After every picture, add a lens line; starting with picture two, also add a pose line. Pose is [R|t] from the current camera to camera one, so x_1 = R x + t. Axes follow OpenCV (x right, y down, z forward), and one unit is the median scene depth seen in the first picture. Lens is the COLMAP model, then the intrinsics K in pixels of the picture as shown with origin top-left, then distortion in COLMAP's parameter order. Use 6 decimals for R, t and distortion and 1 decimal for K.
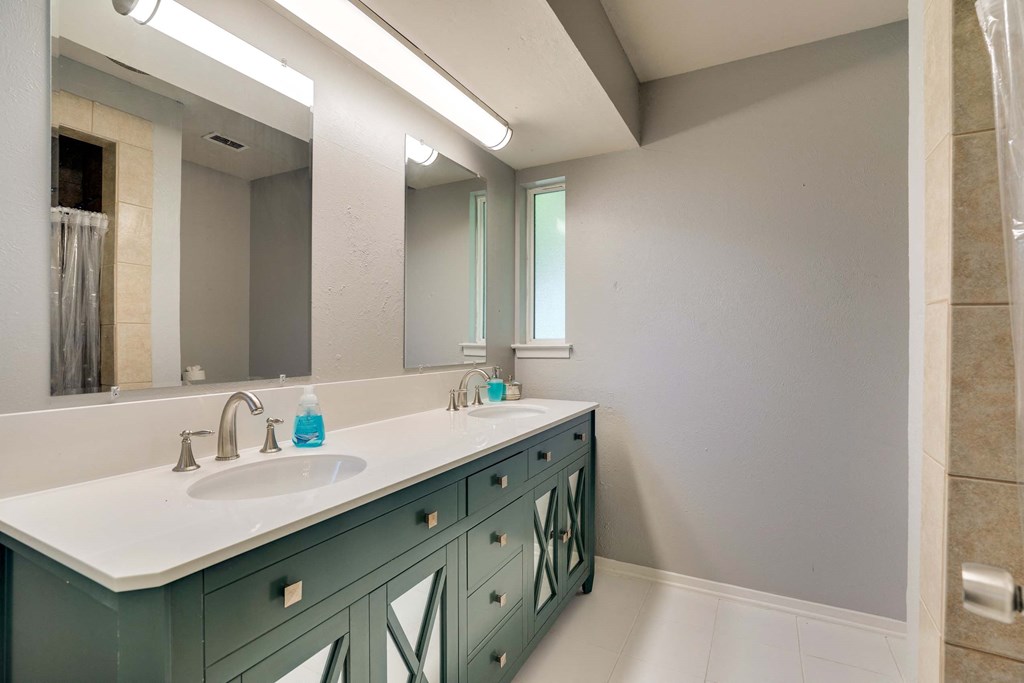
lens RADIAL K [[474.6, 0, 510.1], [0, 474.6, 345.1], [0, 0, 1]] dist [-0.055117, 0.020227]
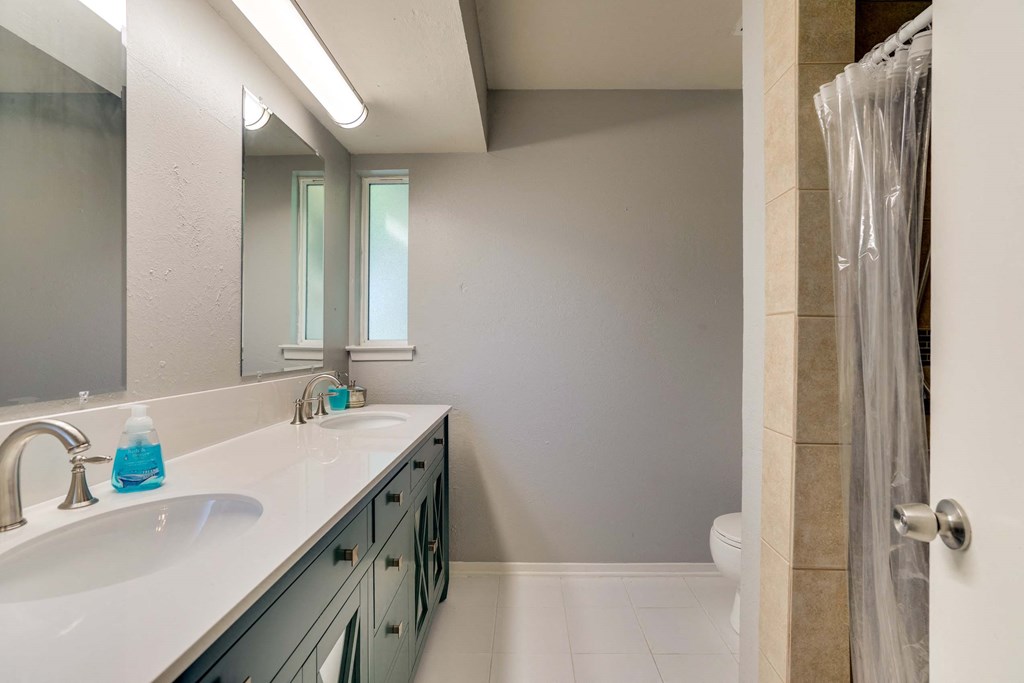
lens RADIAL K [[474.2, 0, 512.3], [0, 474.2, 346.9], [0, 0, 1]] dist [-0.046469, 0.021752]
pose [[0.888002, -0.004402, 0.459818, -0.172618], [0.003591, 0.999990, 0.002637, -0.001743], [-0.459825, -0.000690, 0.888009, 0.074003]]
